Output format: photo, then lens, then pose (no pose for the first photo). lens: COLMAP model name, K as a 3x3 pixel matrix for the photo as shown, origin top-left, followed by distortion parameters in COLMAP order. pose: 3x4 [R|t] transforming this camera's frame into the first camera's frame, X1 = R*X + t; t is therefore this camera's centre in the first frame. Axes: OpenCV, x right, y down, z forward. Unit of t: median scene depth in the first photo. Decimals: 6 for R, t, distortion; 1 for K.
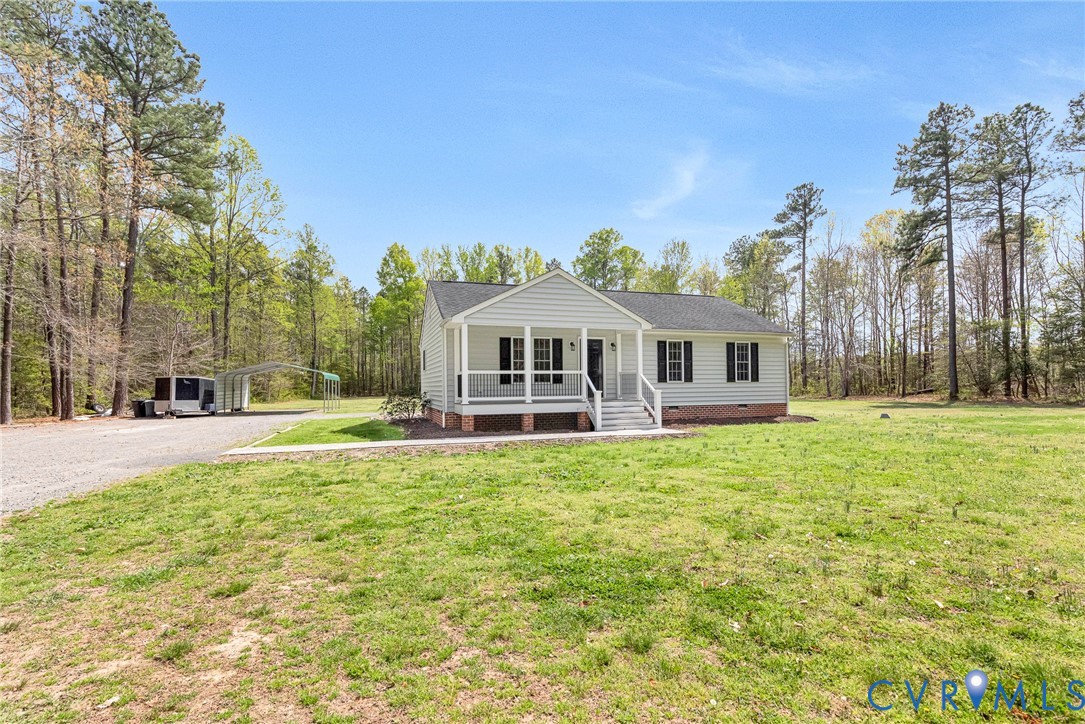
lens RADIAL K [[506.2, 0, 545.4], [0, 506.2, 386.7], [0, 0, 1]] dist [-0.026928, 0.005231]
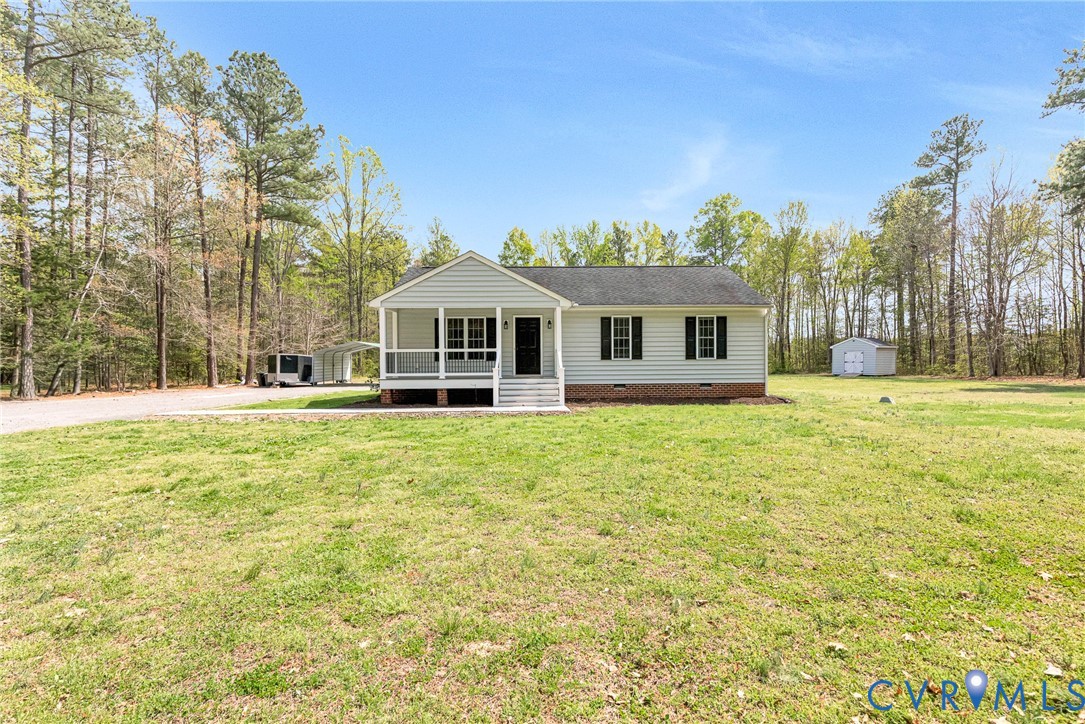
lens RADIAL K [[503.2, 0, 542.5], [0, 503.2, 362.0], [0, 0, 1]] dist [-0.006895, -0.000028]
pose [[0.951268, 0.002380, -0.308355, 0.389370], [-0.002493, 0.999997, 0.000028, -0.003435], [0.308354, 0.000742, 0.951271, 0.031937]]
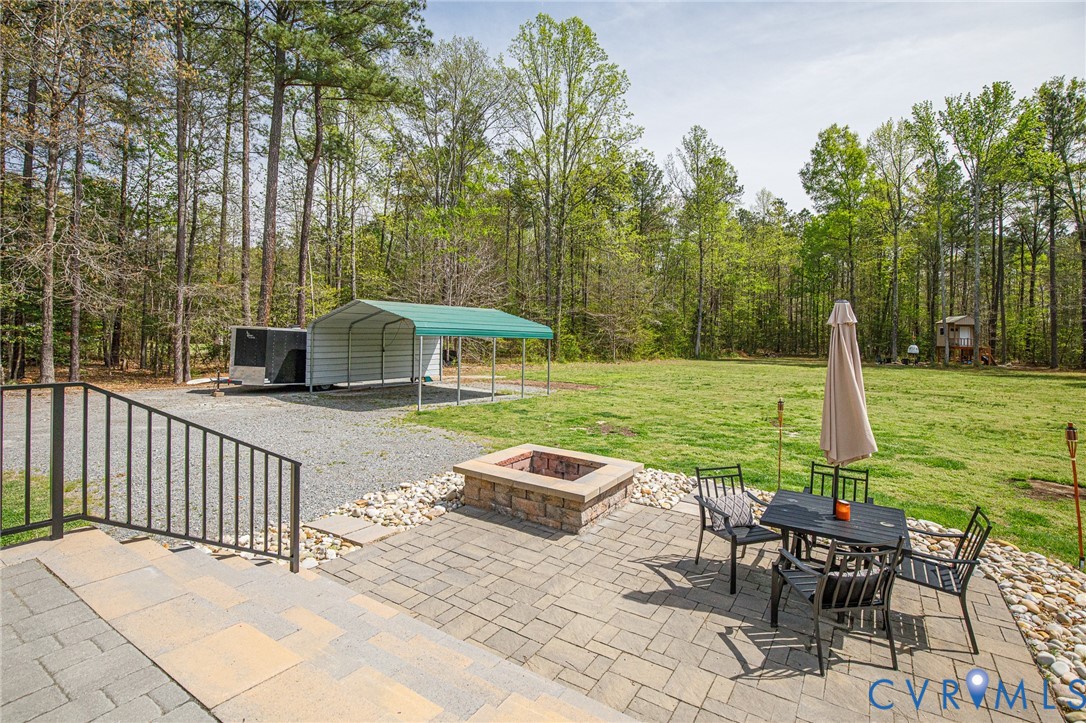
lens RADIAL K [[515.4, 0, 546.7], [0, 515.4, 326.9], [0, 0, 1]] dist [-0.021568, 0.000244]
pose [[0.629677, 0.016509, -0.776681, -0.056061], [-0.032296, 0.999466, -0.004939, -0.043004], [0.776185, 0.028194, 0.629874, 1.390245]]
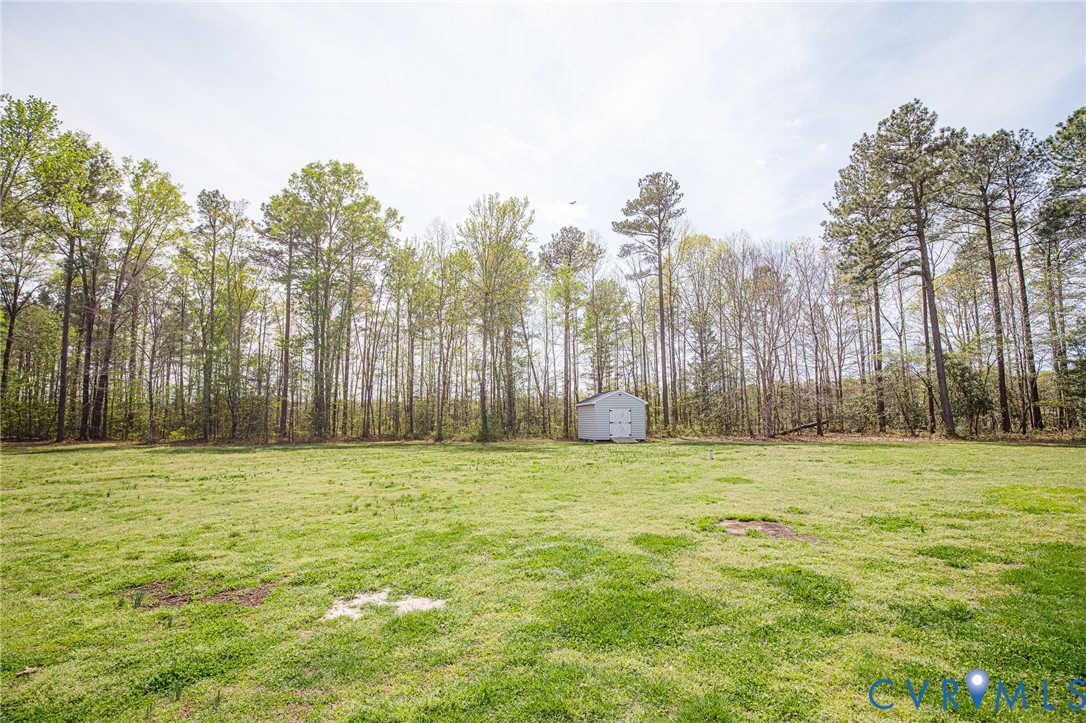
lens RADIAL K [[501.4, 0, 553.1], [0, 501.4, 376.4], [0, 0, 1]] dist [-0.036597, 0.007577]
pose [[0.688376, 0.068834, 0.722080, -0.491777], [0.003899, 0.995122, -0.098579, 0.003981], [-0.725343, 0.070675, 0.684750, 1.846721]]
